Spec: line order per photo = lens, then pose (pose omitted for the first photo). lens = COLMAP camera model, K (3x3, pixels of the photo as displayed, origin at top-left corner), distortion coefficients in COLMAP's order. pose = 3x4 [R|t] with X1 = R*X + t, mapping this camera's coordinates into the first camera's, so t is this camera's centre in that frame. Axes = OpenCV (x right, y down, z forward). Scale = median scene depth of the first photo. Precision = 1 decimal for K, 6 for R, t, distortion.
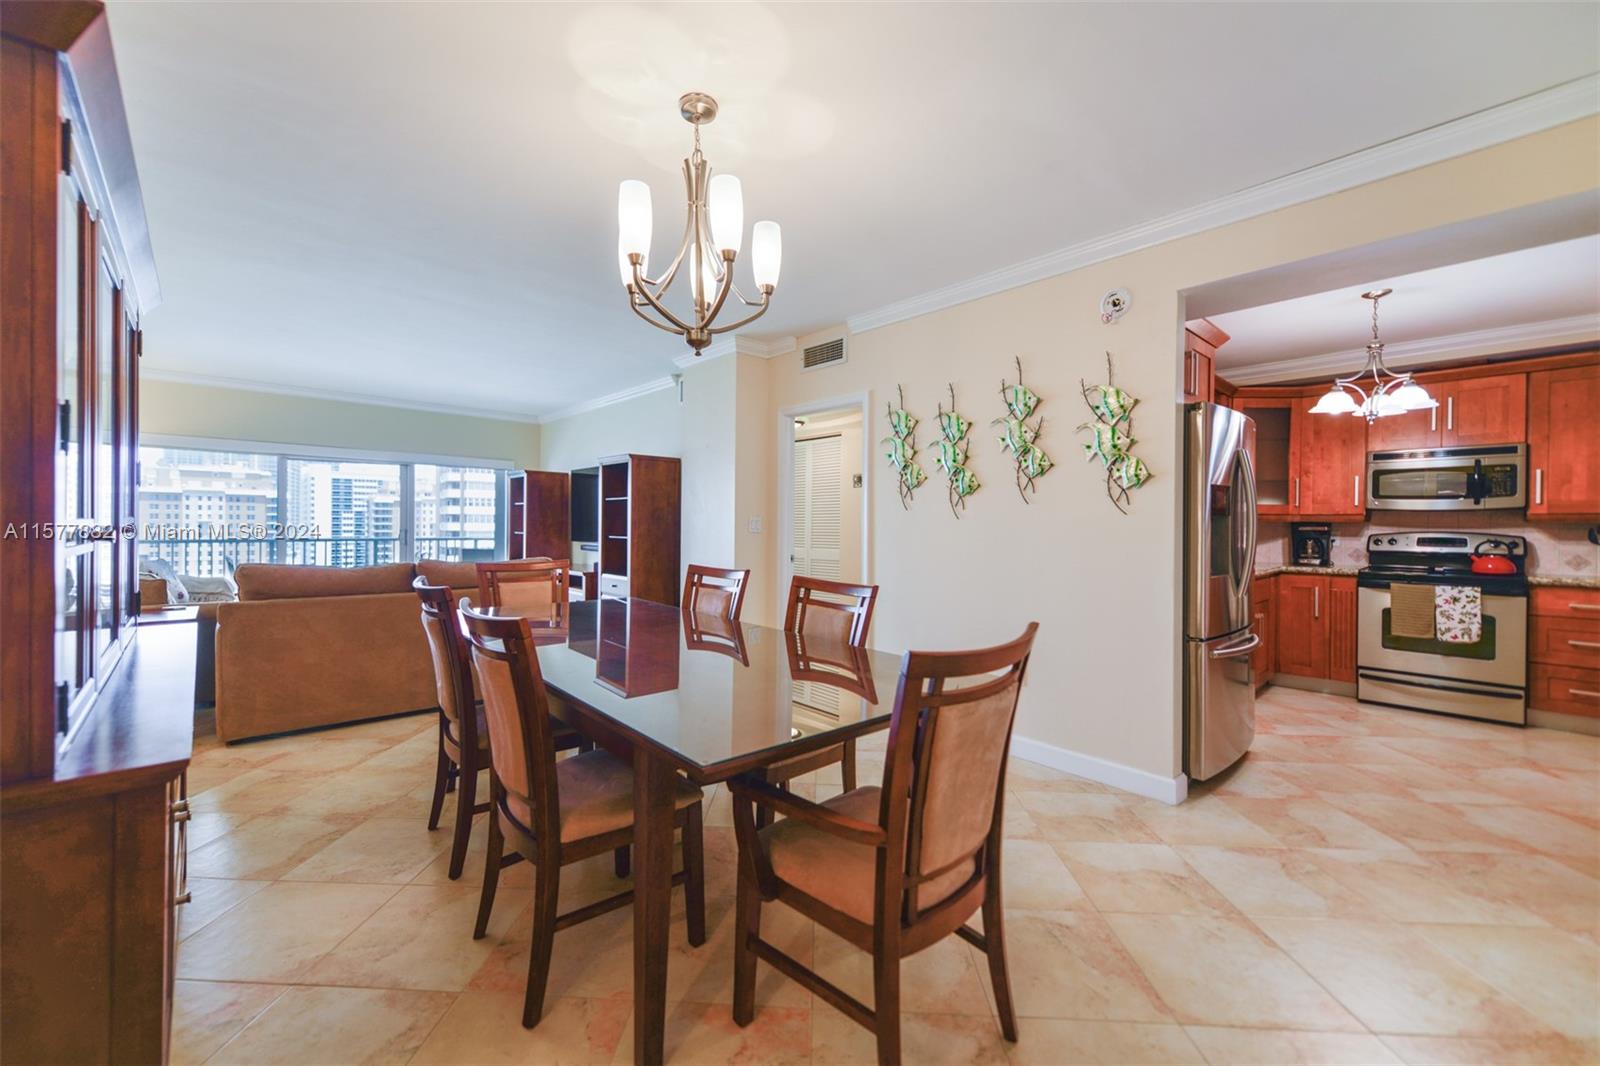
lens RADIAL K [[626.6, 0, 774.8], [0, 626.6, 527.6], [0, 0, 1]] dist [0.004340, -0.003877]
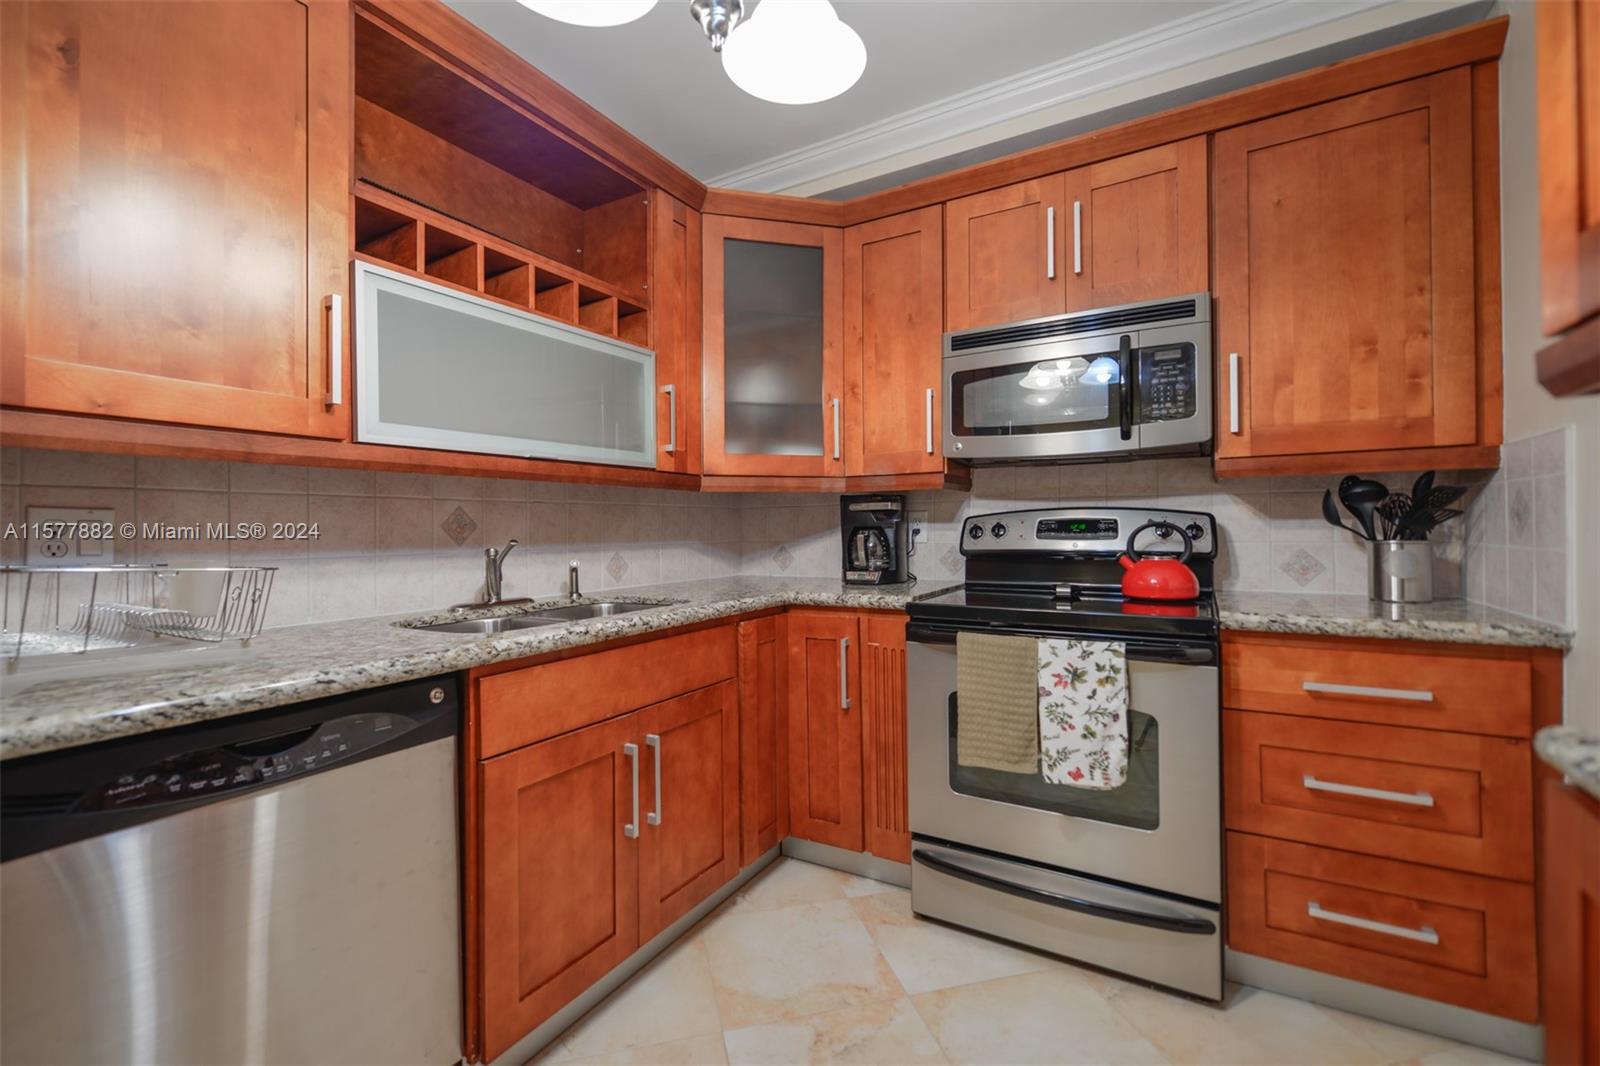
lens RADIAL K [[685.9, 0, 787.7], [0, 685.9, 526.4], [0, 0, 1]] dist [0.005447, -0.001937]
pose [[0.951560, -0.017046, 0.306991, 0.743474], [0.019464, 0.999799, -0.004814, 0.020683], [-0.306848, 0.010556, 0.951700, 0.612996]]
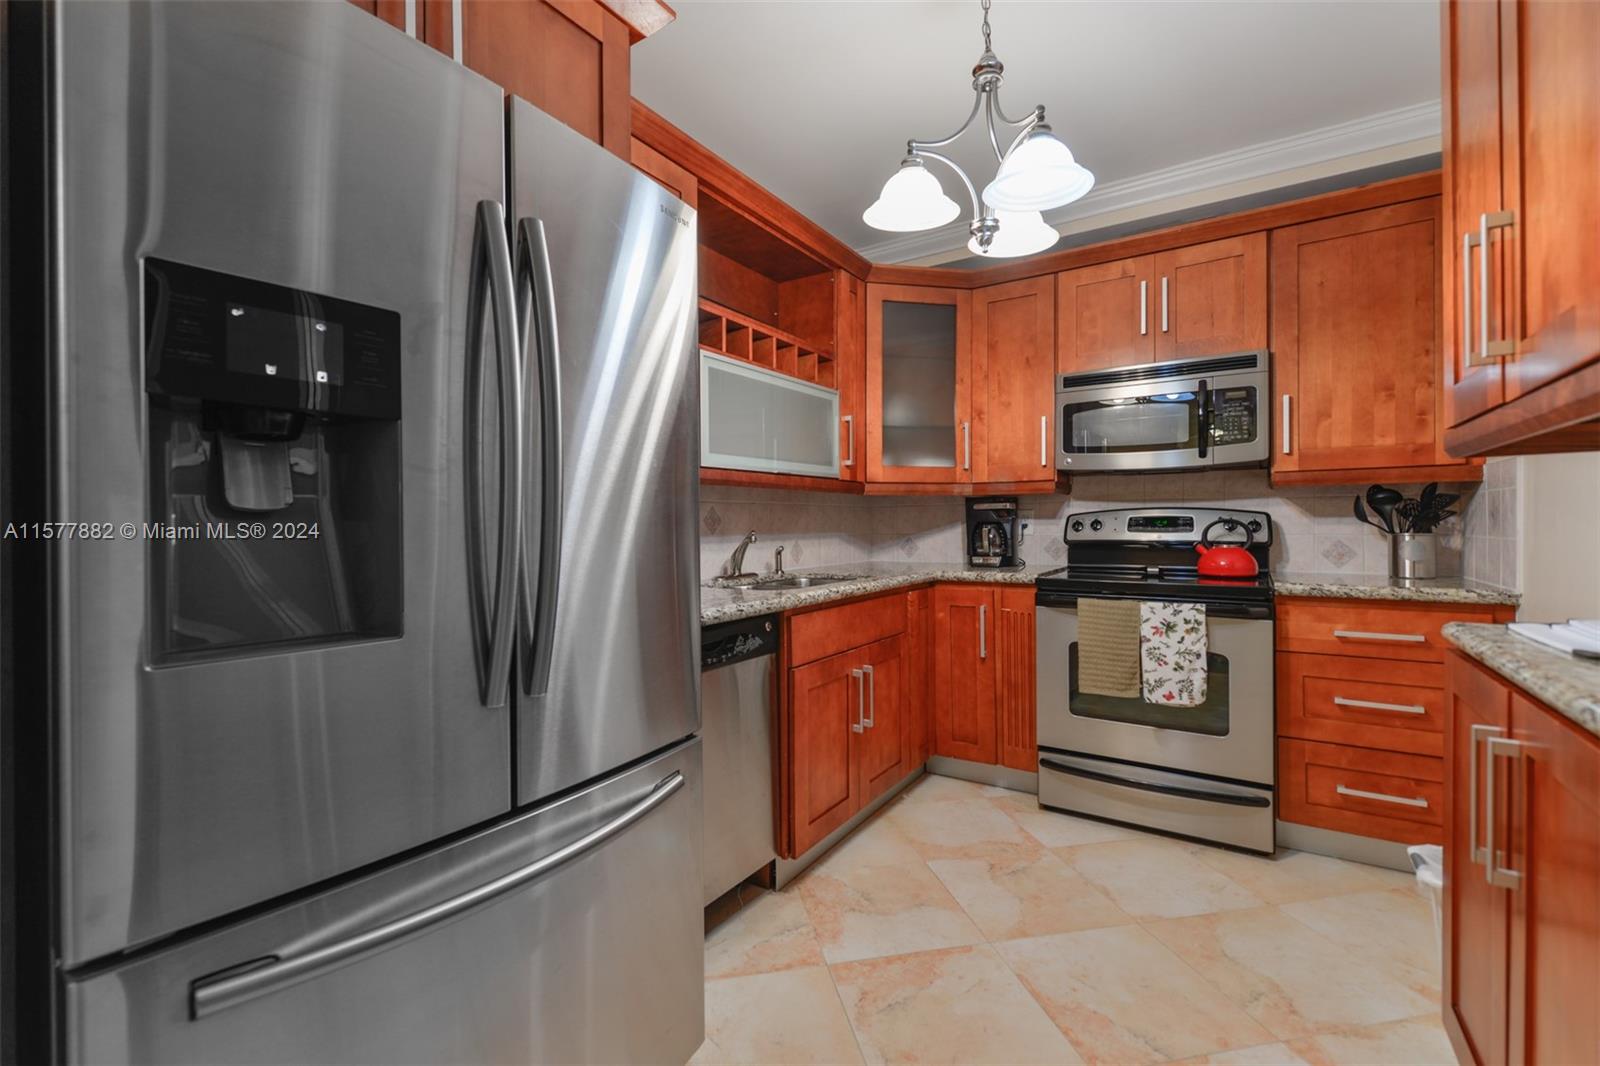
lens RADIAL K [[685.9, 0, 787.1], [0, 685.9, 527.2], [0, 0, 1]] dist [0.005447, -0.001937]
pose [[0.965949, -0.016291, 0.258218, 0.575629], [0.016360, 0.999864, 0.001881, 0.020011], [-0.258214, 0.002408, 0.966085, 0.476921]]
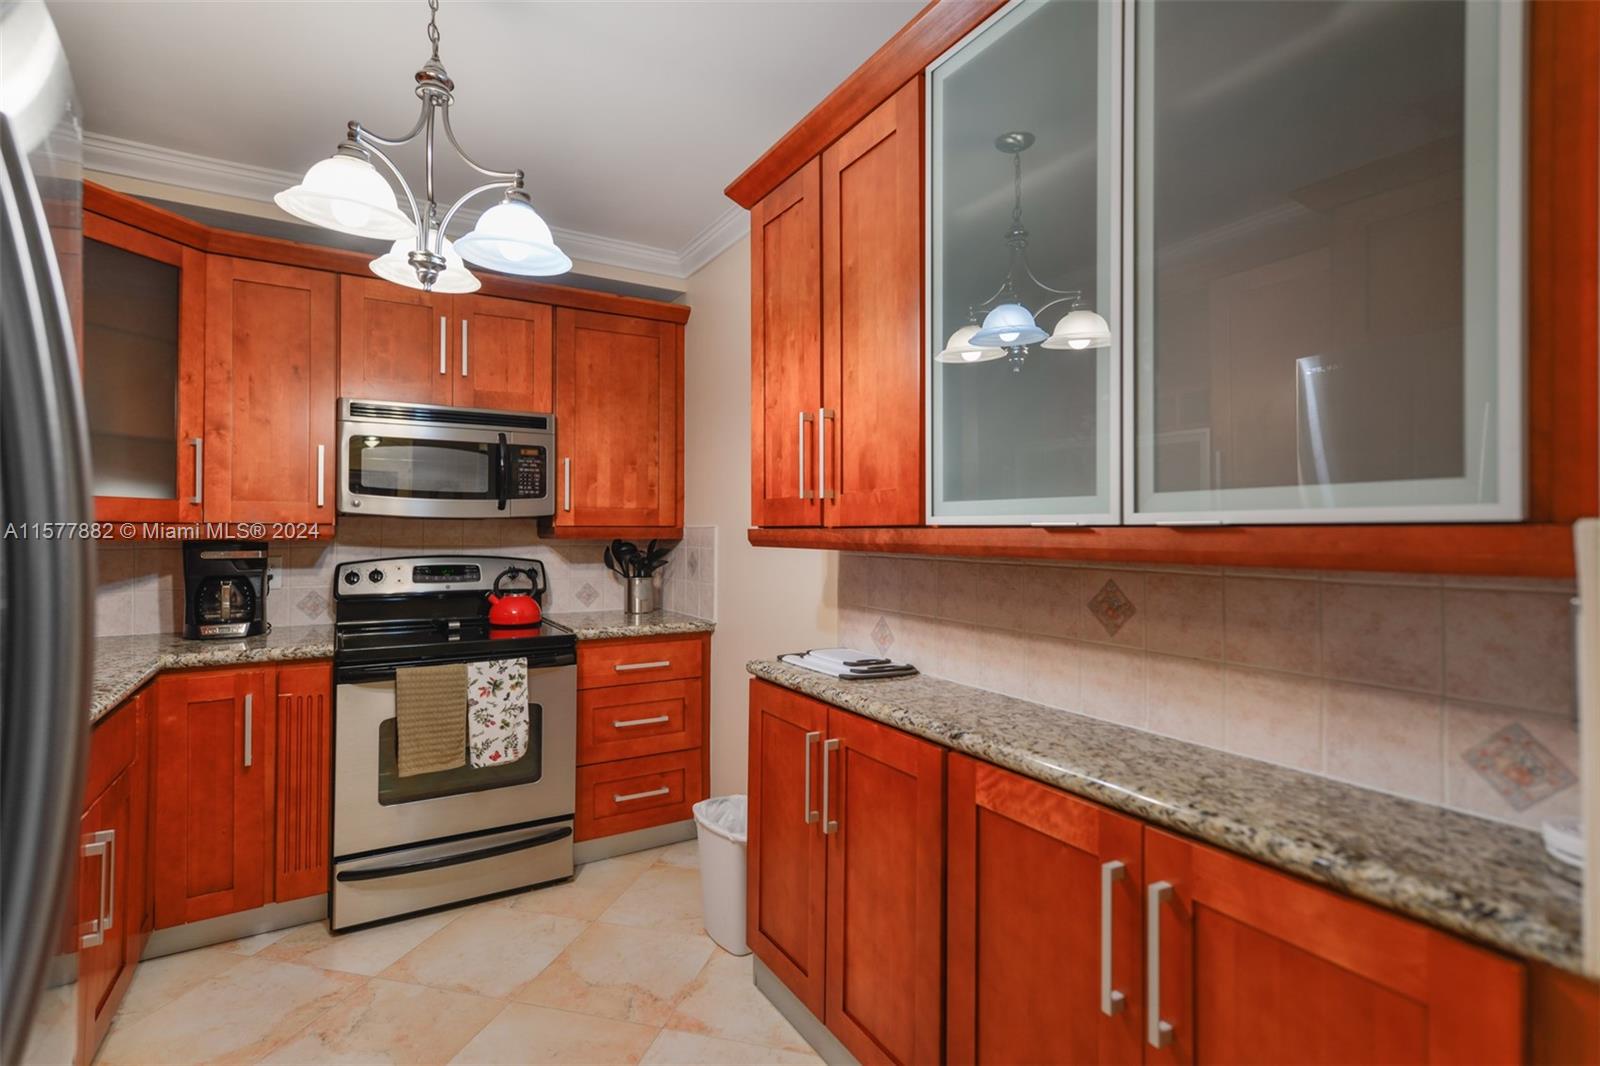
lens RADIAL K [[776.4, 0, 796.4], [0, 776.4, 524.7], [0, 0, 1]] dist [0.023299, -0.002809]
pose [[0.189072, -0.000099, 0.981963, 0.447644], [0.003264, 0.999995, -0.000527, -0.021210], [-0.981958, 0.003305, 0.189072, 0.581289]]
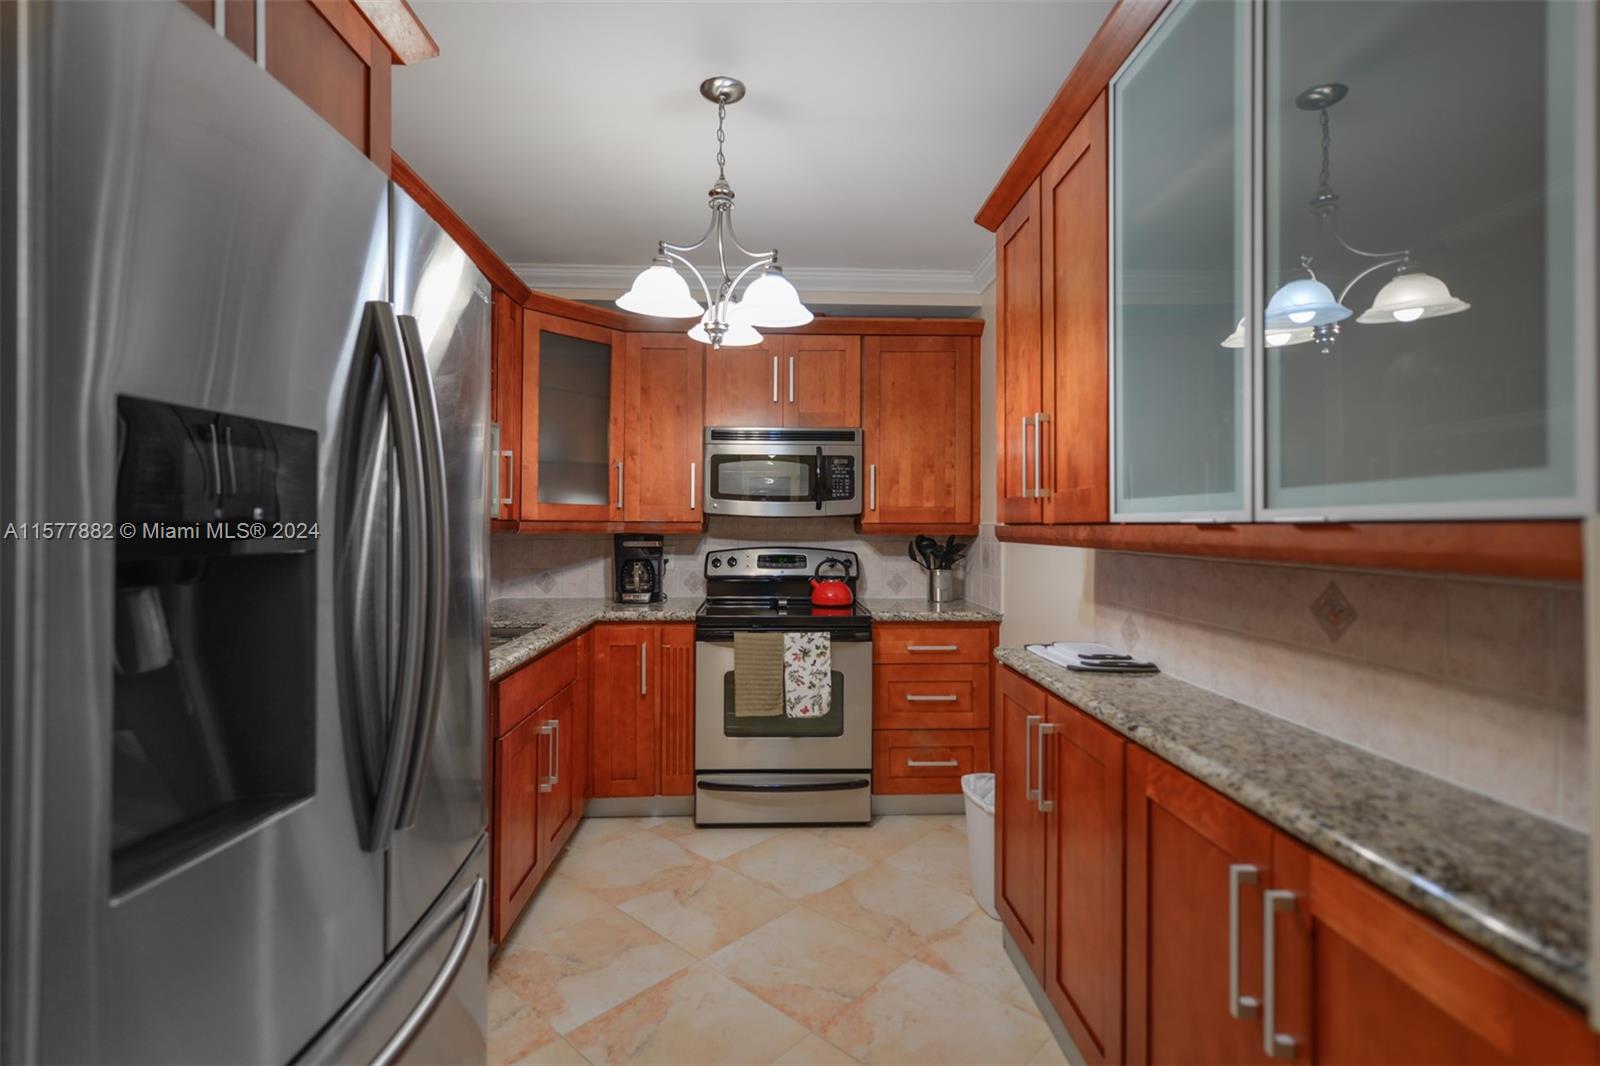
lens RADIAL K [[743.8, 0, 791.7], [0, 743.8, 519.3], [0, 0, 1]] dist [0.016254, -0.001310]
pose [[0.633259, 0.001125, 0.773939, 0.439362], [0.005091, 0.999971, -0.005618, -0.021090], [-0.773923, 0.007498, 0.633235, 0.479959]]
